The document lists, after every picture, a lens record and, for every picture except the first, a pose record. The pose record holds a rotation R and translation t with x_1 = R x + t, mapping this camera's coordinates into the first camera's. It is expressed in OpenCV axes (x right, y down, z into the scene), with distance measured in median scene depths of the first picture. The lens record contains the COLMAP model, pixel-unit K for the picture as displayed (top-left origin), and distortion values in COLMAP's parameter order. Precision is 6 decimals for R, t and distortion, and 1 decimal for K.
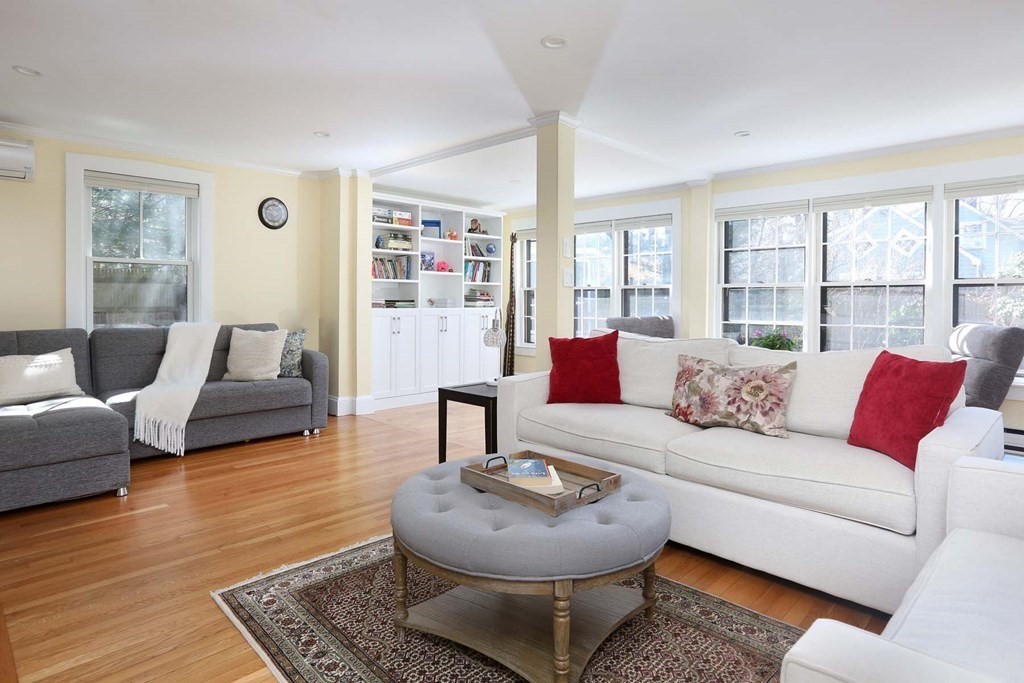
lens RADIAL K [[566.0, 0, 510.6], [0, 566.0, 308.3], [0, 0, 1]] dist [-0.035083, 0.001349]
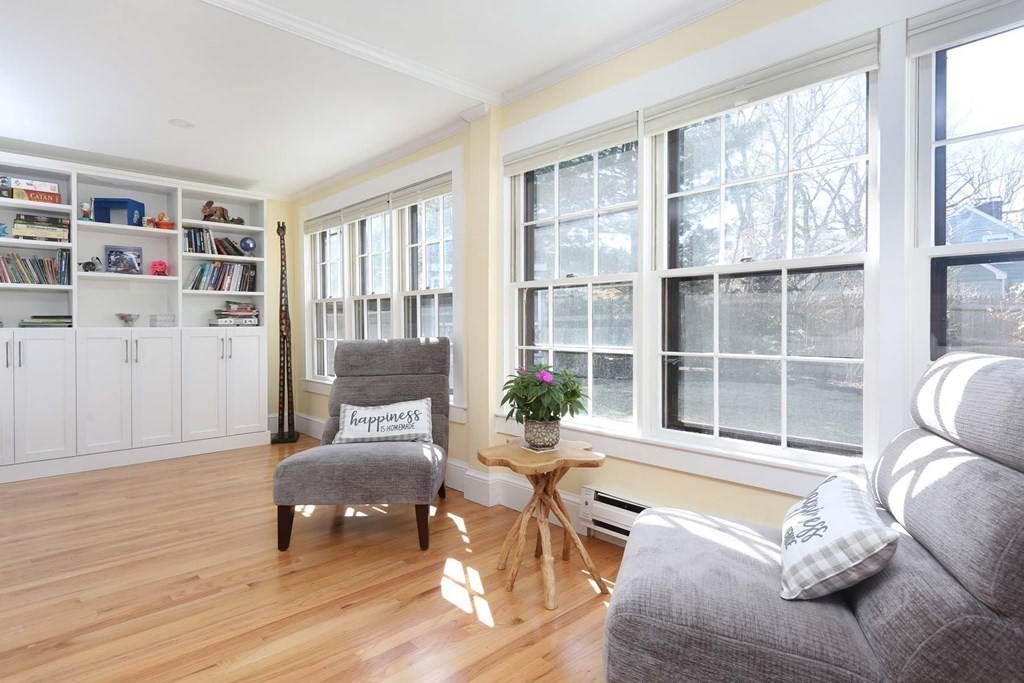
lens RADIAL K [[539.8, 0, 468.2], [0, 539.8, 327.6], [0, 0, 1]] dist [0.000453, 0.000203]
pose [[0.996805, -0.009027, -0.079363, 0.477167], [0.008577, 0.999945, -0.006012, 0.009628], [0.079413, 0.005312, 0.996828, 0.558531]]
